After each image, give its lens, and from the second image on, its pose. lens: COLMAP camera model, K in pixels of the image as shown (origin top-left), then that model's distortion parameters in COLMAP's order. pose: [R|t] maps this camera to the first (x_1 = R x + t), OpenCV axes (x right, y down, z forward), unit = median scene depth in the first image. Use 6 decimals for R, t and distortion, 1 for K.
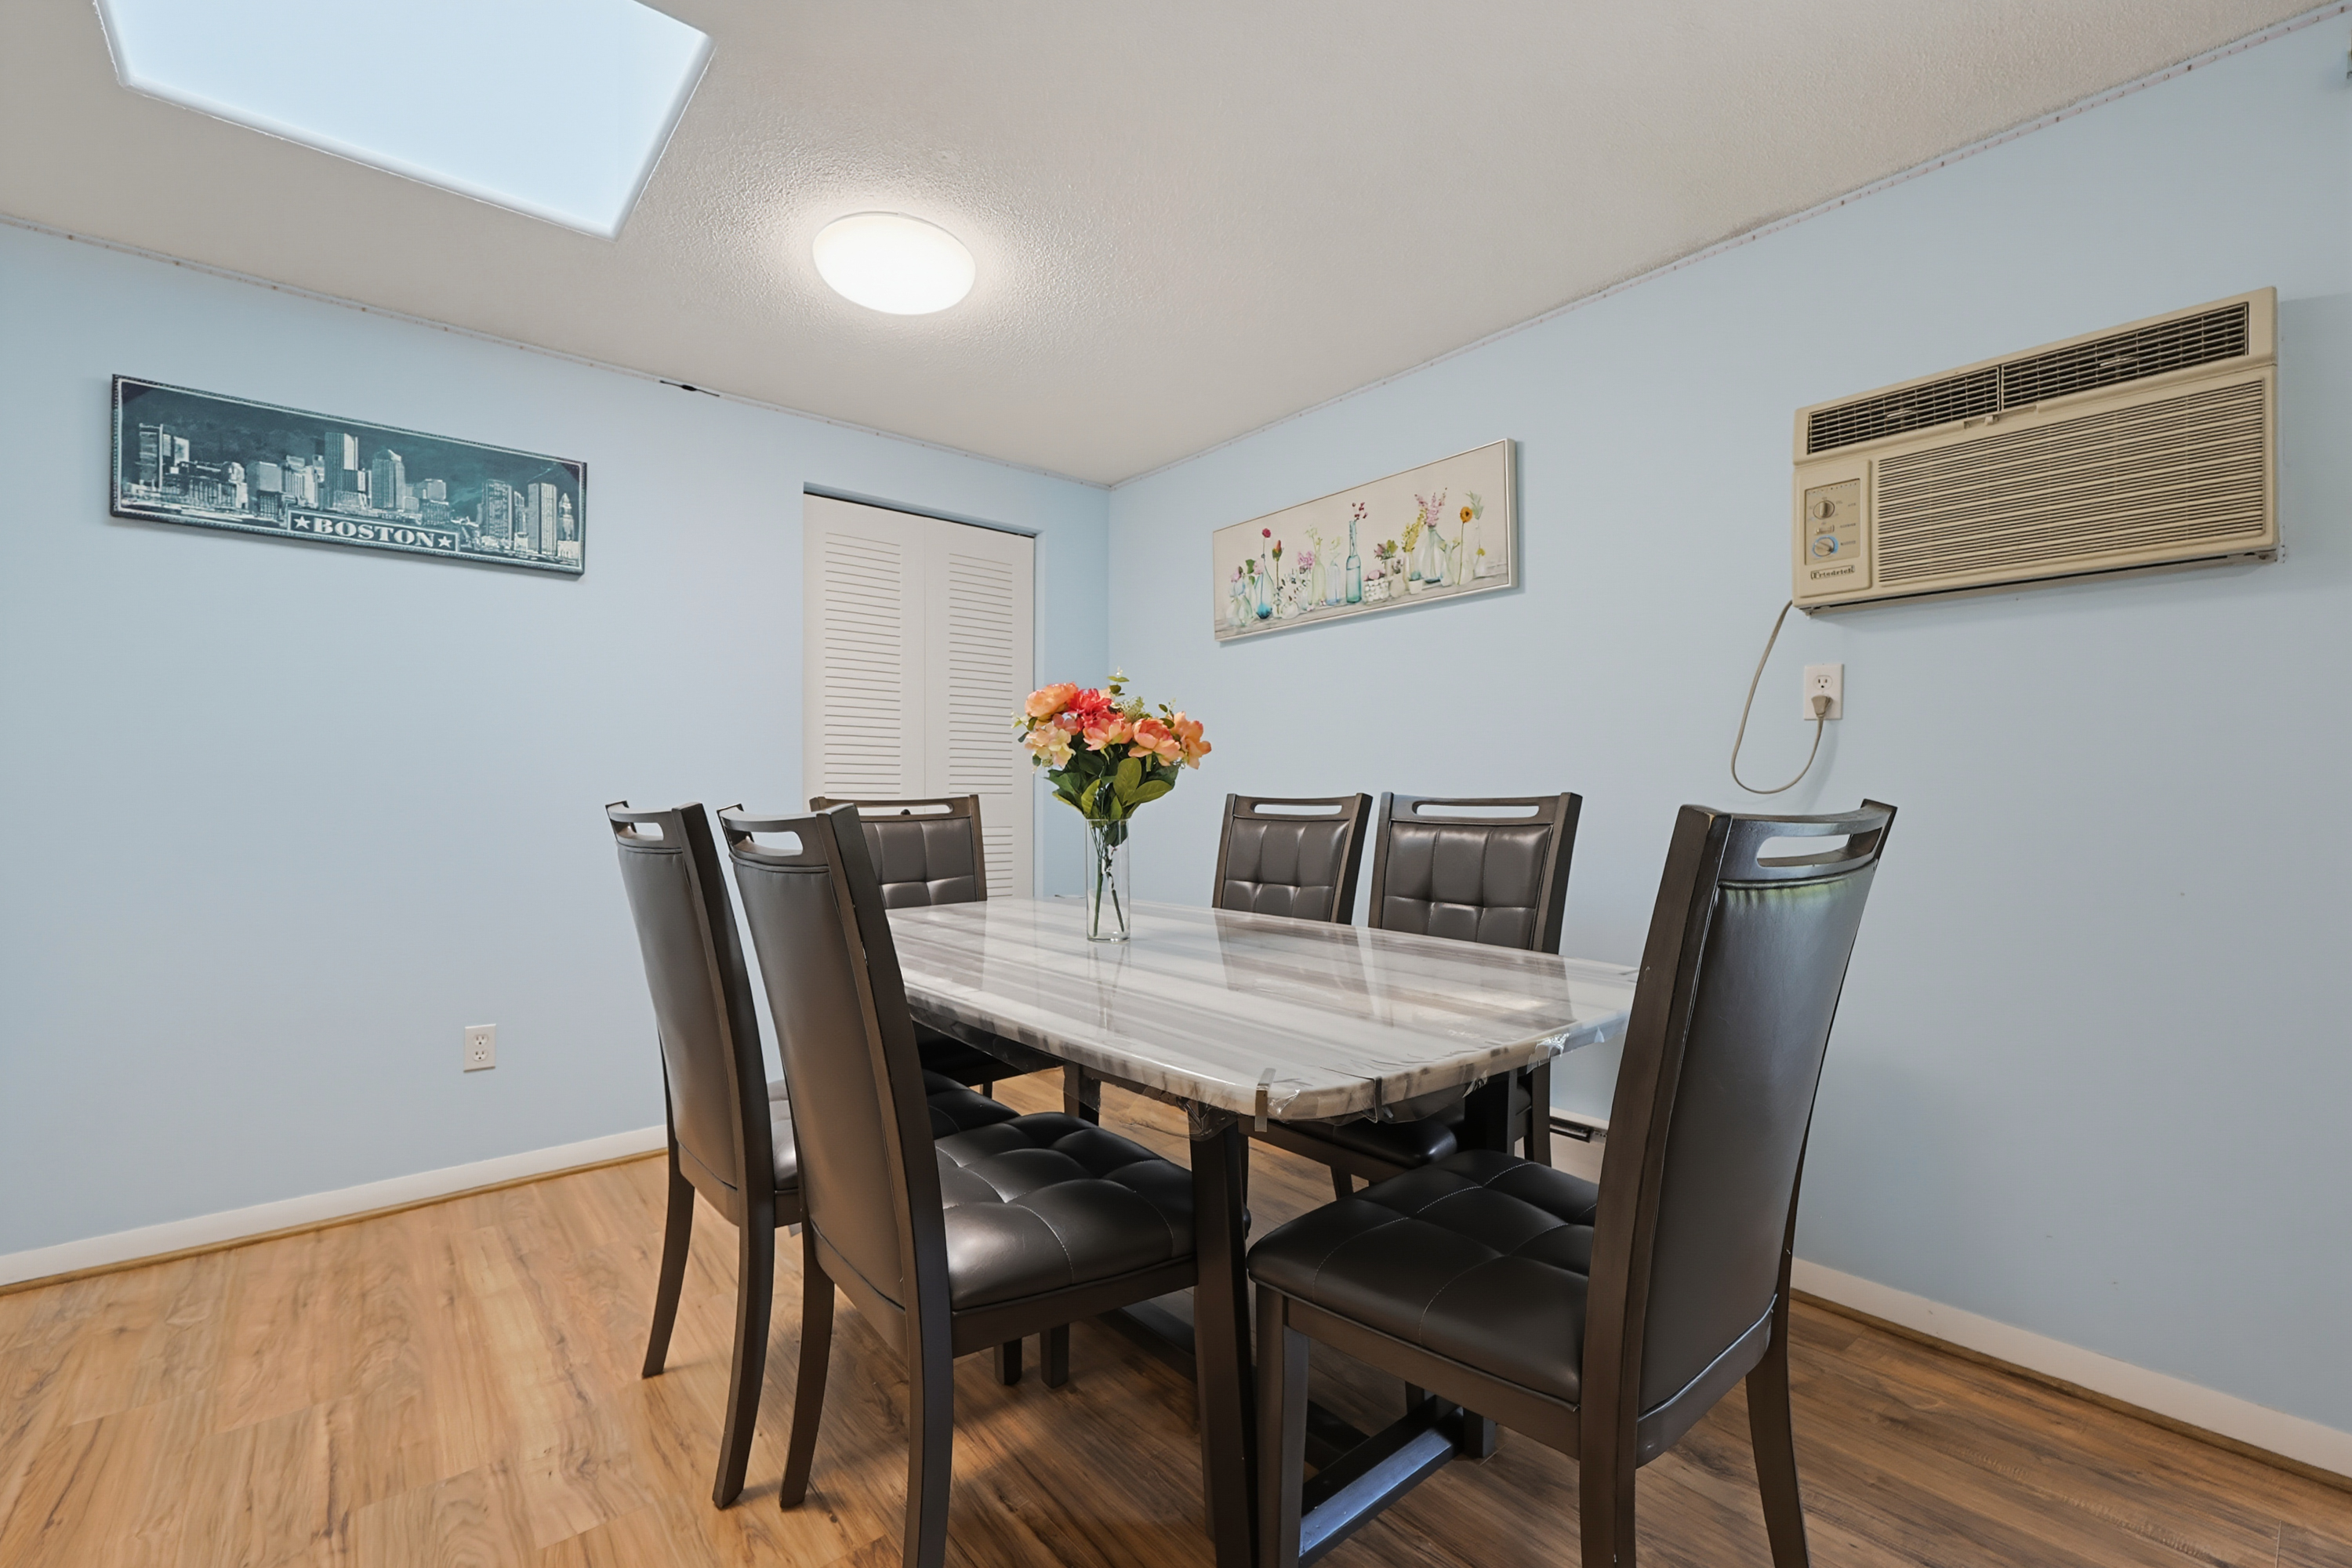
lens RADIAL K [[1000.8, 0, 1181.2], [0, 1000.8, 803.2], [0, 0, 1]] dist [-0.000748, -0.000121]
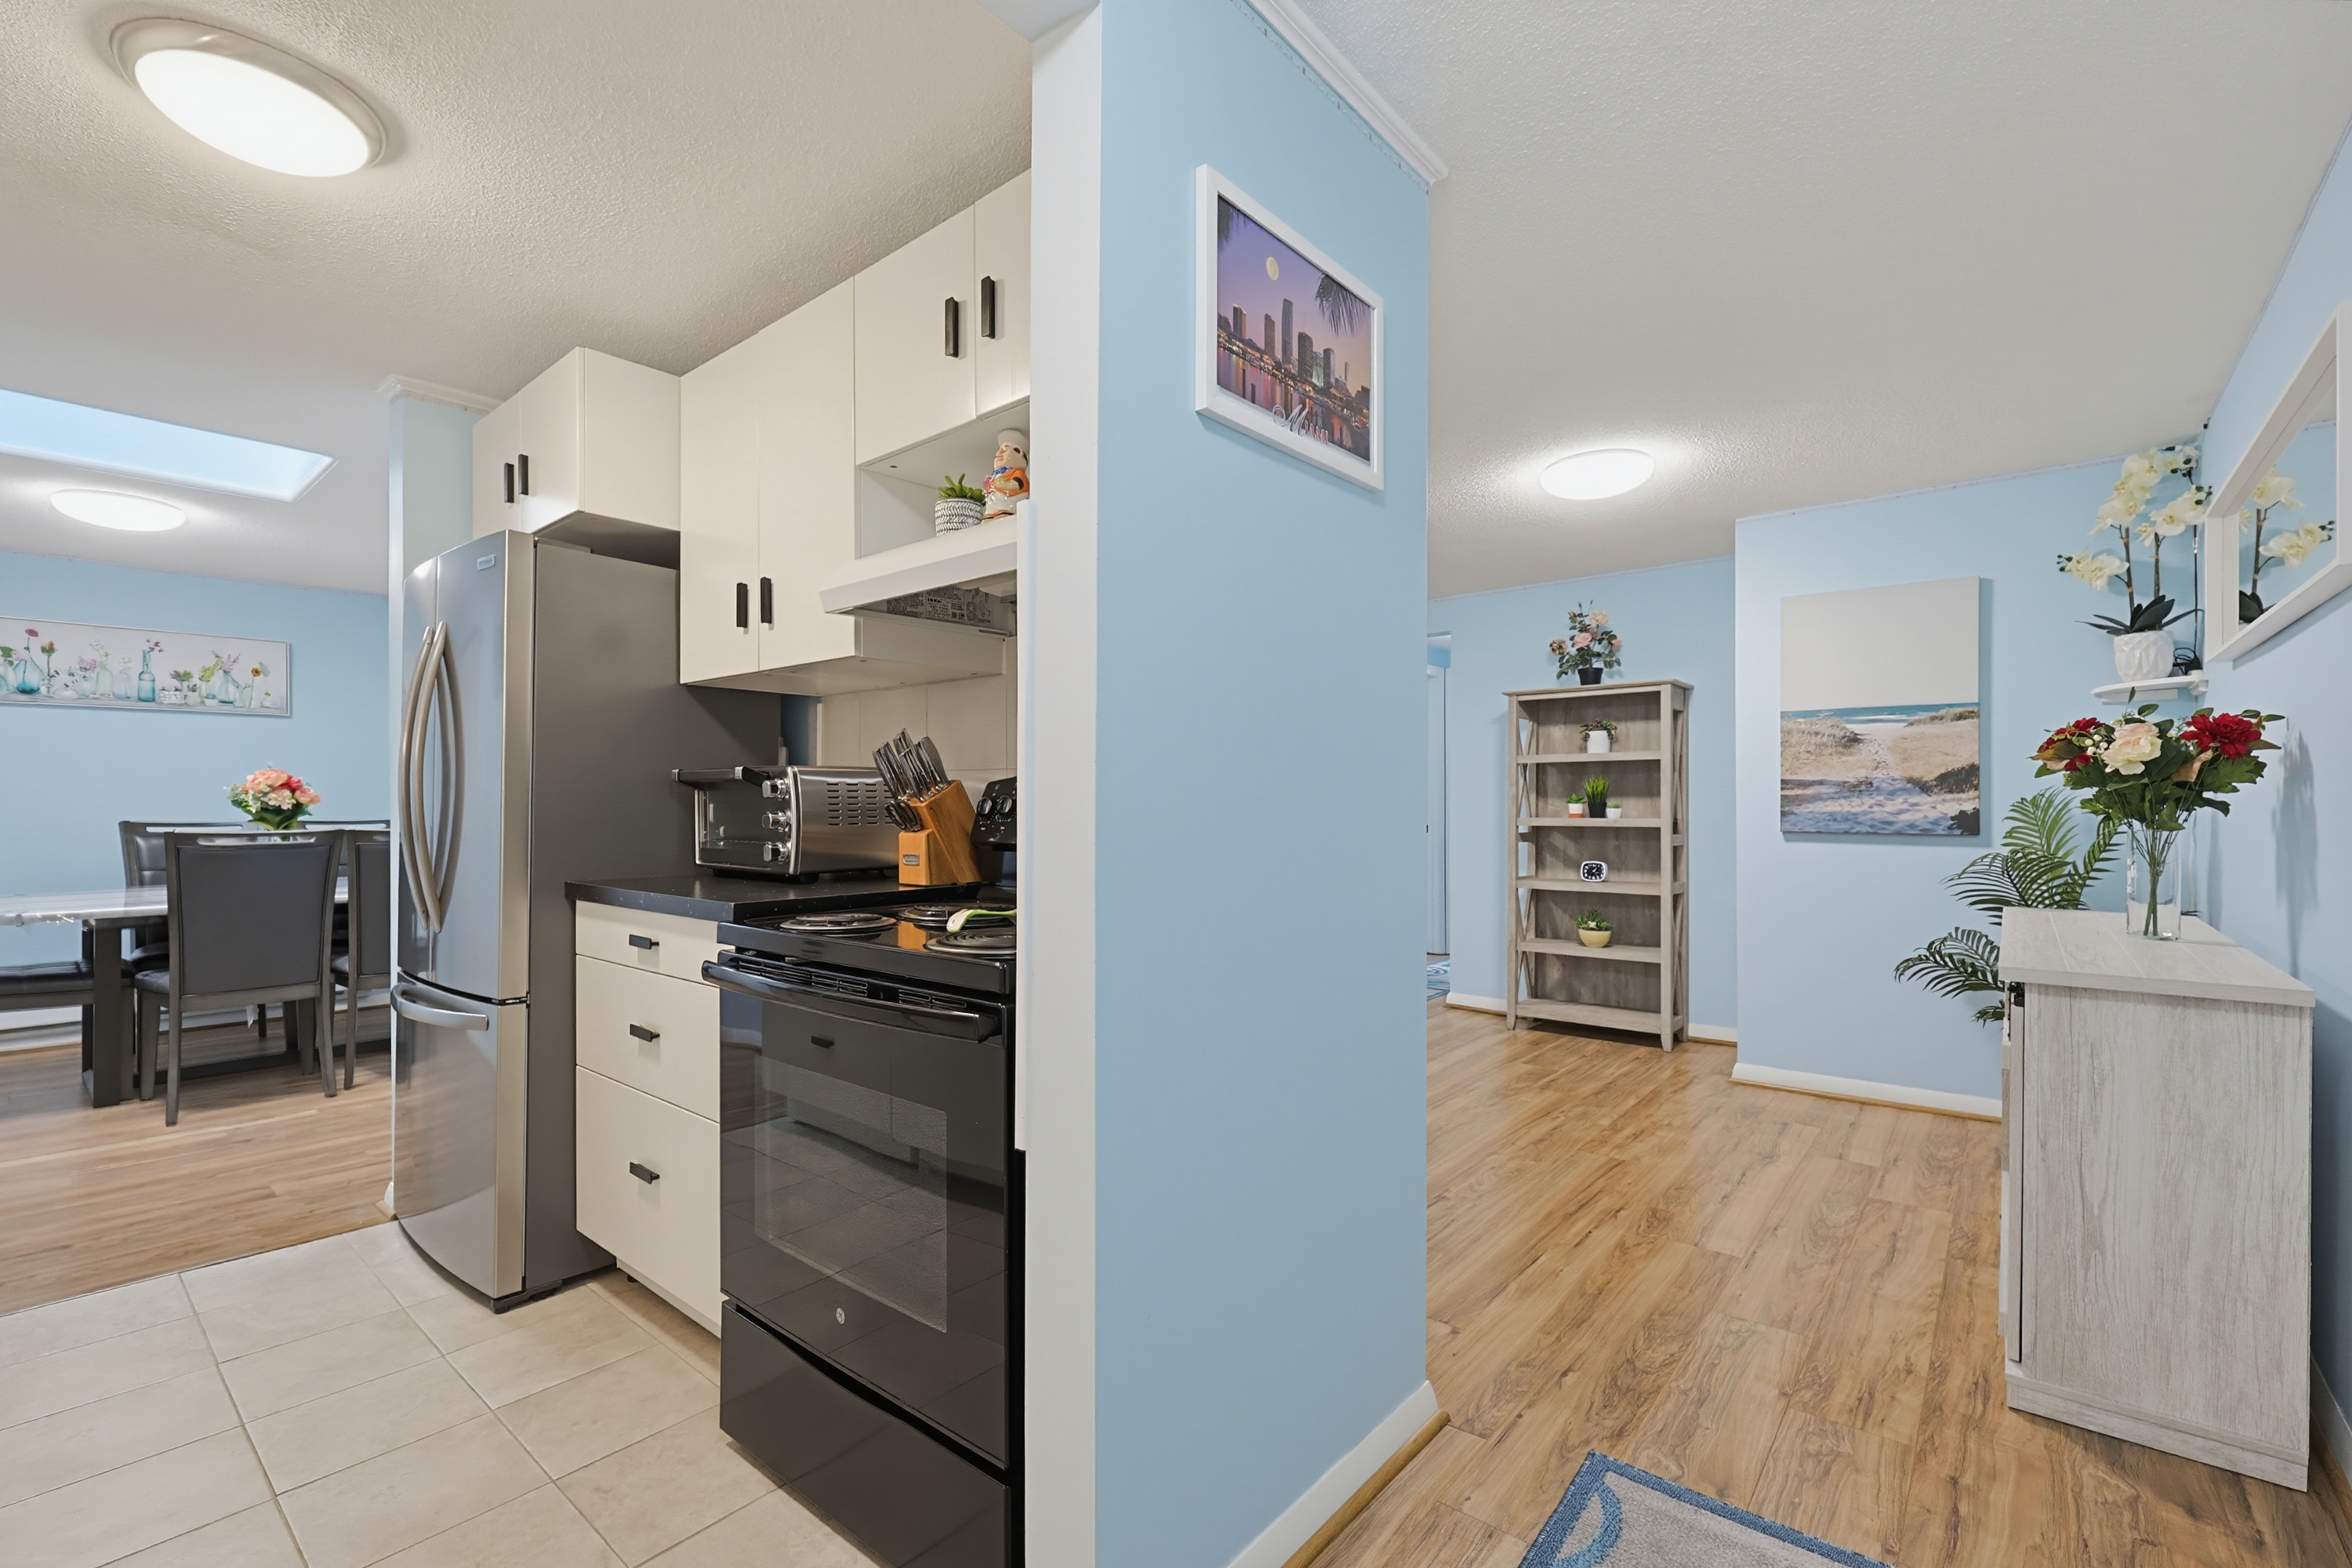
lens RADIAL K [[1011.5, 0, 1180.6], [0, 1011.5, 808.9], [0, 0, 1]] dist [-0.002250, -0.000345]
pose [[-0.165513, 0.000079, 0.986208, -1.821878], [0.011218, 0.999935, 0.001803, -0.012307], [-0.986144, 0.011362, -0.165503, -0.393579]]
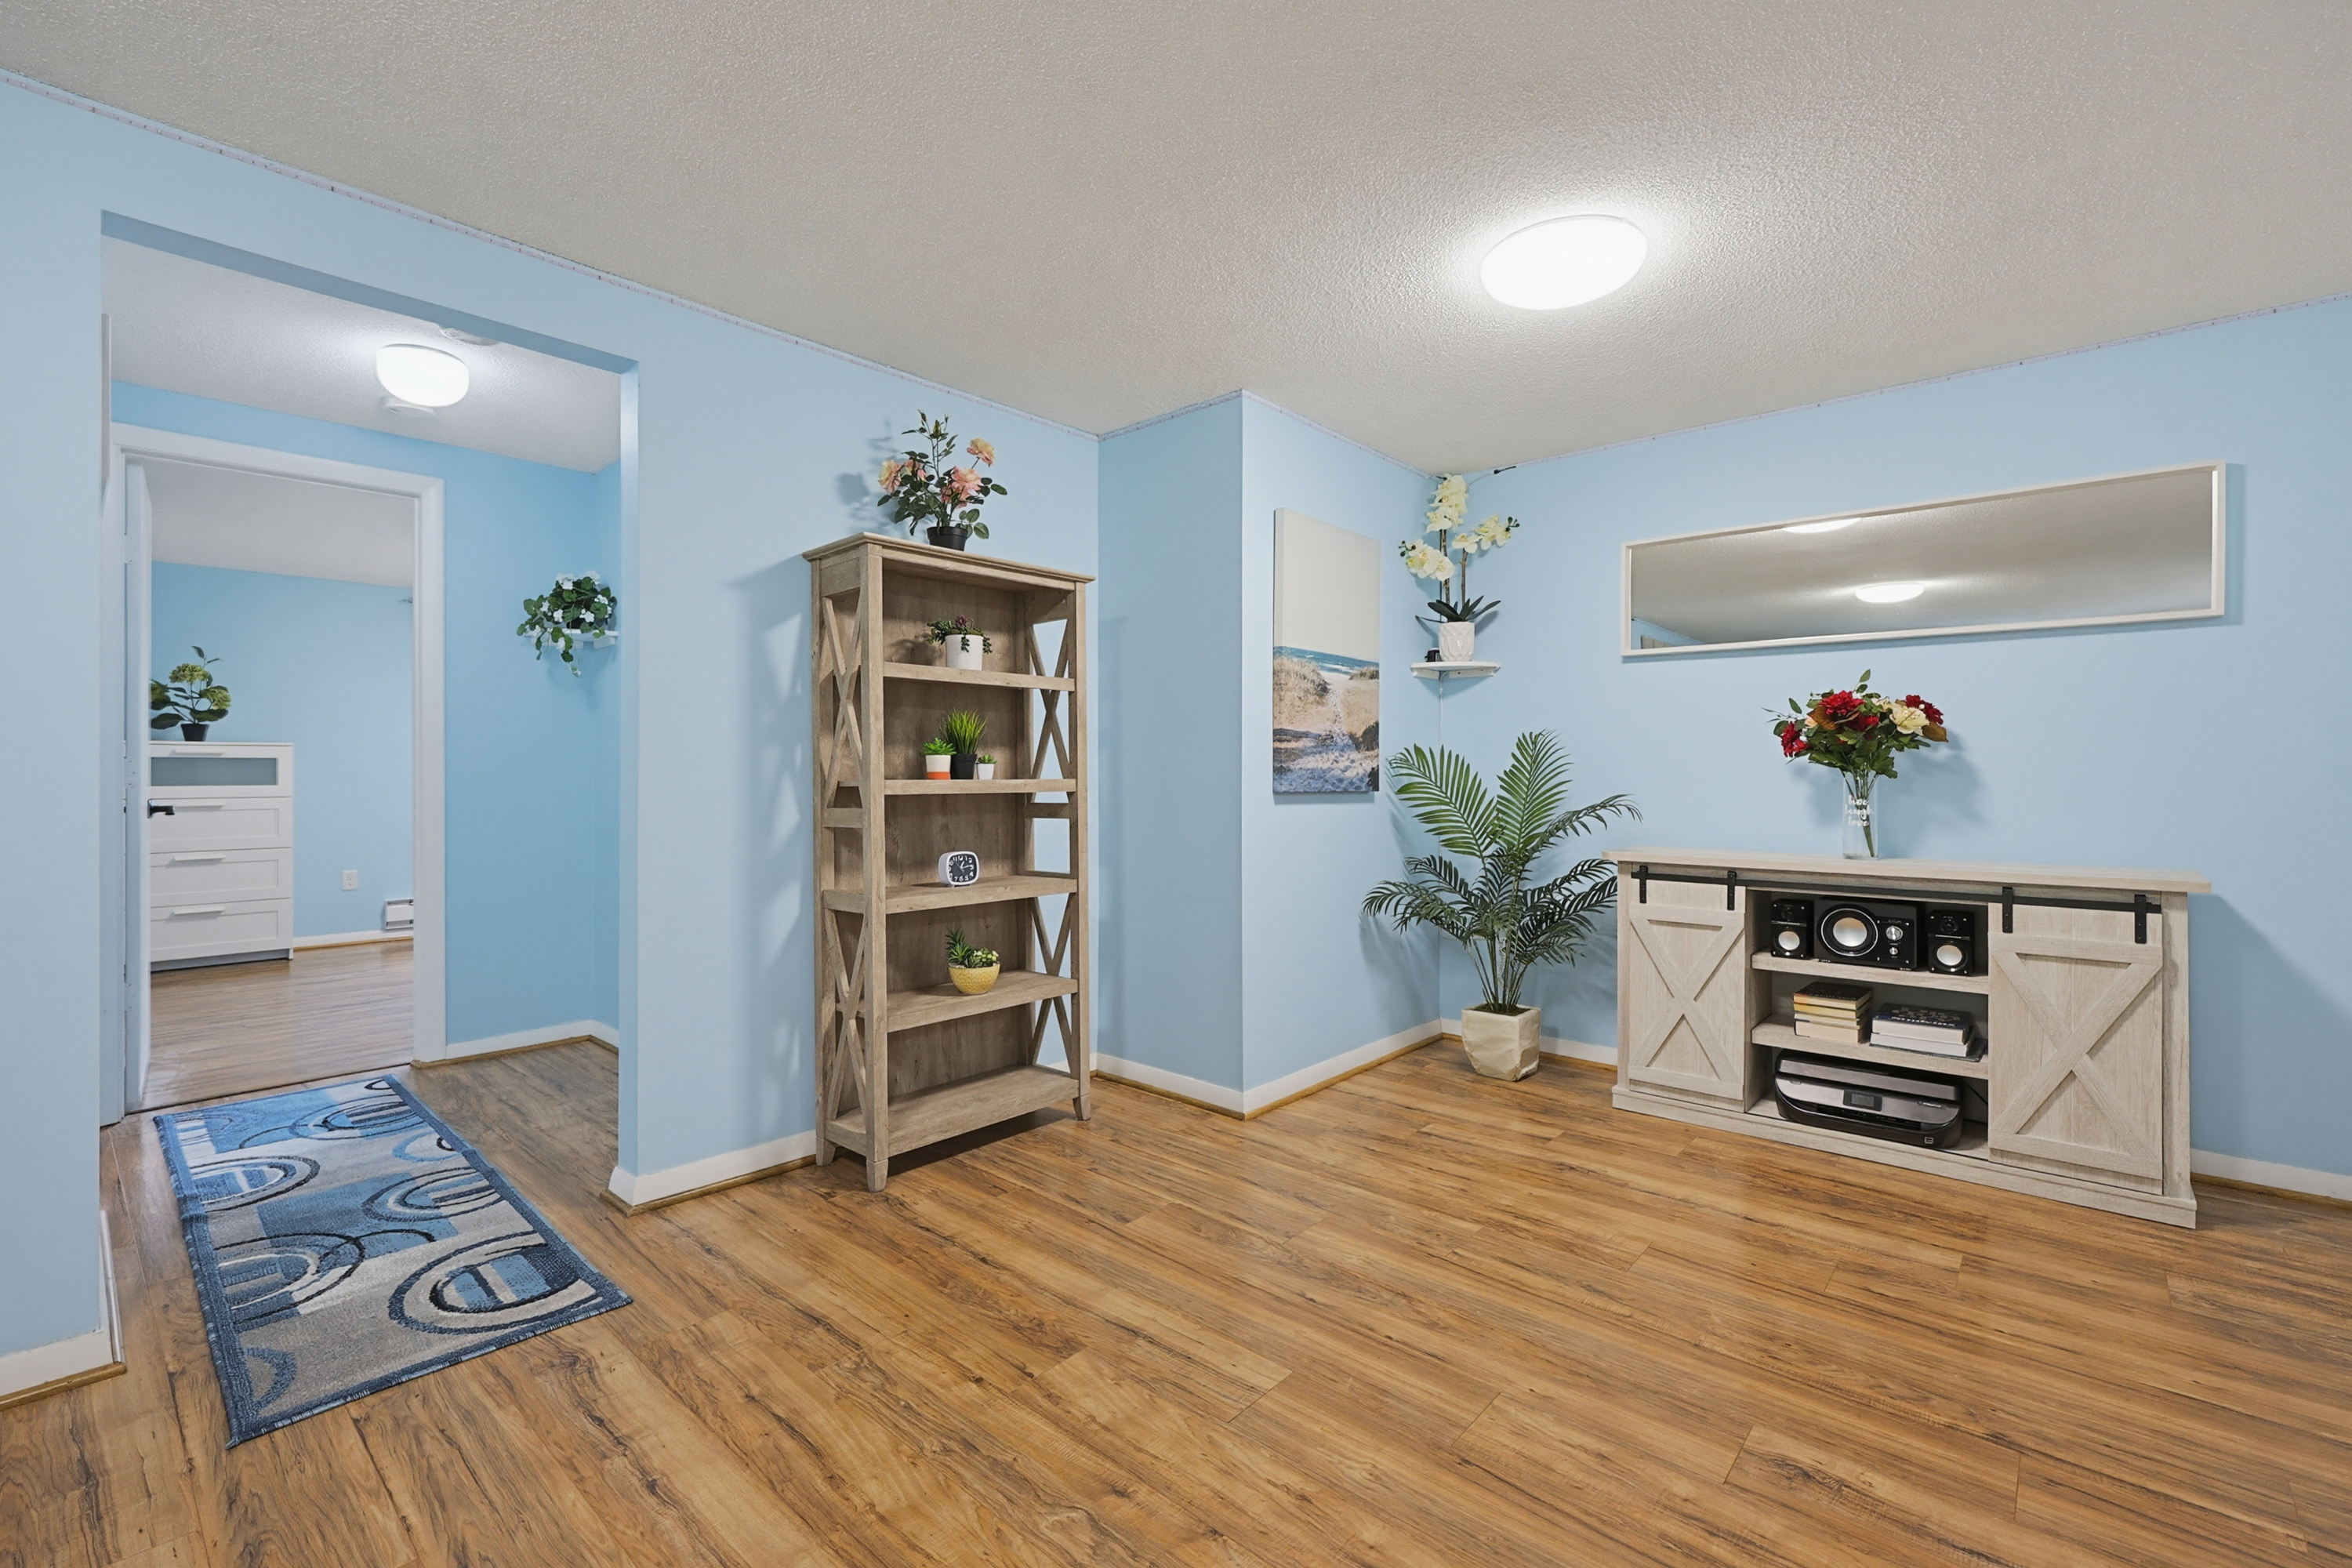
lens RADIAL K [[1017.5, 0, 1180.3], [0, 1017.5, 773.0], [0, 0, 1]] dist [0.000054, 0.000563]
pose [[-0.991580, 0.001996, -0.129478, -0.279410], [0.000666, 0.999947, 0.010316, -0.002994], [0.129492, 0.010143, -0.991529, -0.303884]]
